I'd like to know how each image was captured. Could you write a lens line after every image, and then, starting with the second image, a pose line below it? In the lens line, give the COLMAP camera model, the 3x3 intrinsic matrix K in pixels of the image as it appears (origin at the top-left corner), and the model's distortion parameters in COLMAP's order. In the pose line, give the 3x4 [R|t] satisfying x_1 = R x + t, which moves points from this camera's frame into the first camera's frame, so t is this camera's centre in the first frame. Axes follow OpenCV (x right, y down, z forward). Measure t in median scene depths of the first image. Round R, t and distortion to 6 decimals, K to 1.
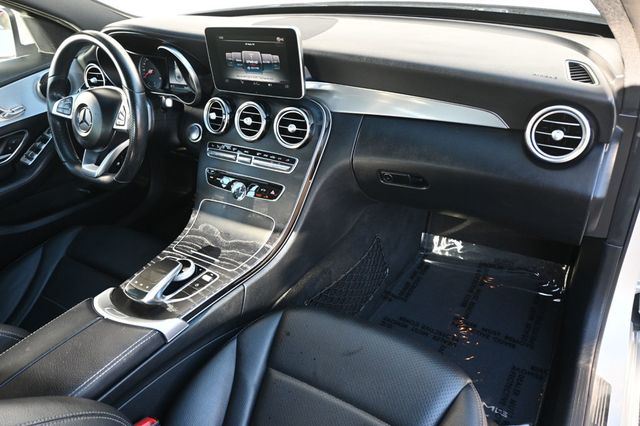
lens RADIAL K [[473.9, 0, 319.9], [0, 473.9, 212.1], [0, 0, 1]] dist [-0.008198, -0.001951]
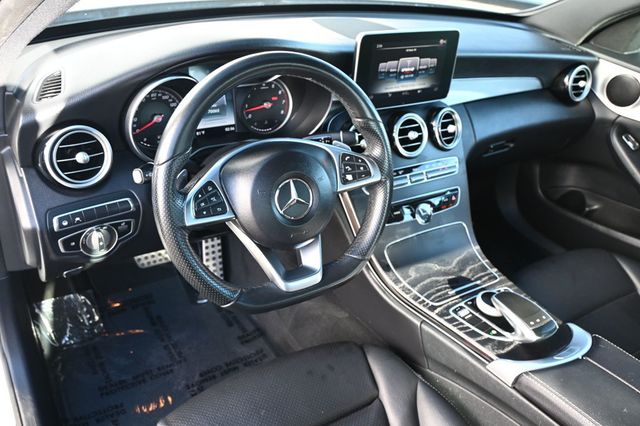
lens RADIAL K [[521.6, 0, 320.2], [0, 521.6, 214.0], [0, 0, 1]] dist [-0.047101, -0.001694]
pose [[0.421114, -0.330581, 0.844618, -1.121446], [0.380943, 0.909563, 0.166068, -0.291629], [-0.823132, 0.251818, 0.508962, 0.697718]]
